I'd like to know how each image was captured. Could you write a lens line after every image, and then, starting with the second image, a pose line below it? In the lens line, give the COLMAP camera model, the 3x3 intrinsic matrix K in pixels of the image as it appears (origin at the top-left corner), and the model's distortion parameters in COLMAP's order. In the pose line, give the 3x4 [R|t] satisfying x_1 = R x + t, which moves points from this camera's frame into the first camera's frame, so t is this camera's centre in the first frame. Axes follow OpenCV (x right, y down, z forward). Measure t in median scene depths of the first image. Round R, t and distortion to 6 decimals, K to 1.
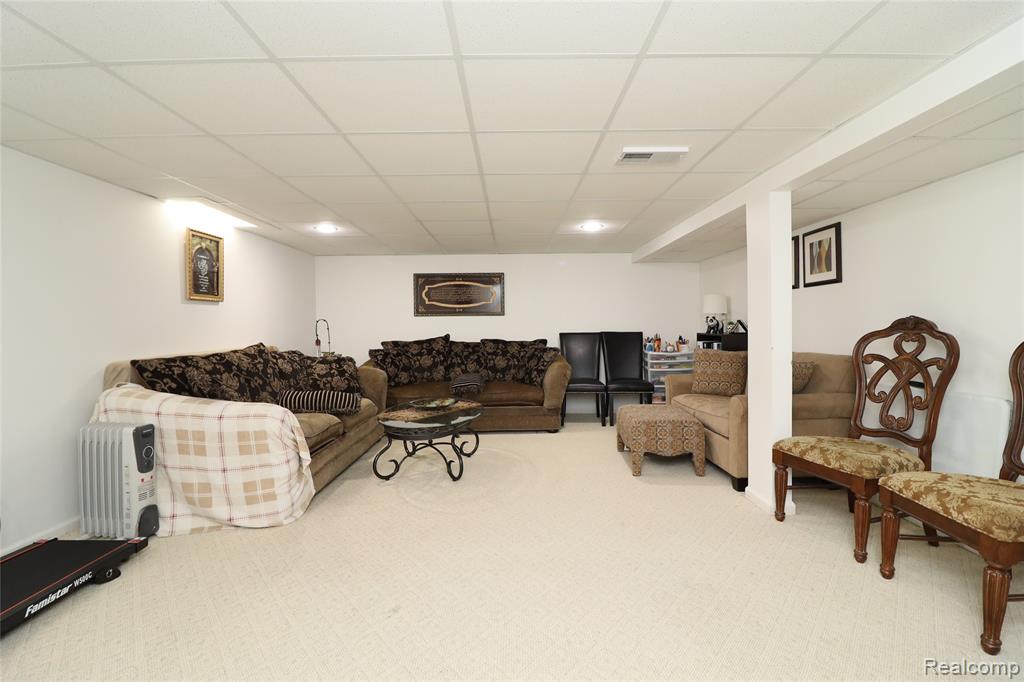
lens RADIAL K [[466.0, 0, 543.5], [0, 466.0, 331.2], [0, 0, 1]] dist [-0.010631, -0.003740]
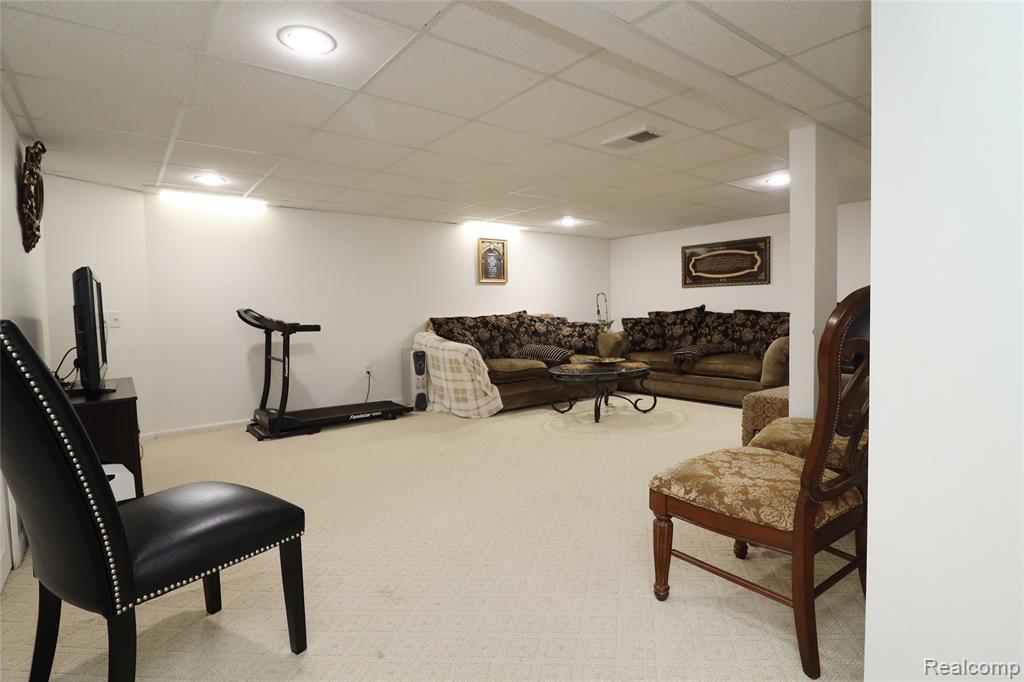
lens RADIAL K [[503.3, 0, 513.1], [0, 503.3, 334.6], [0, 0, 1]] dist [-0.000361, -0.000940]
pose [[0.613800, 0.038651, -0.788515, 0.552782], [0.005264, 0.998578, 0.053046, 0.015239], [0.789444, -0.036711, 0.612723, 0.016442]]
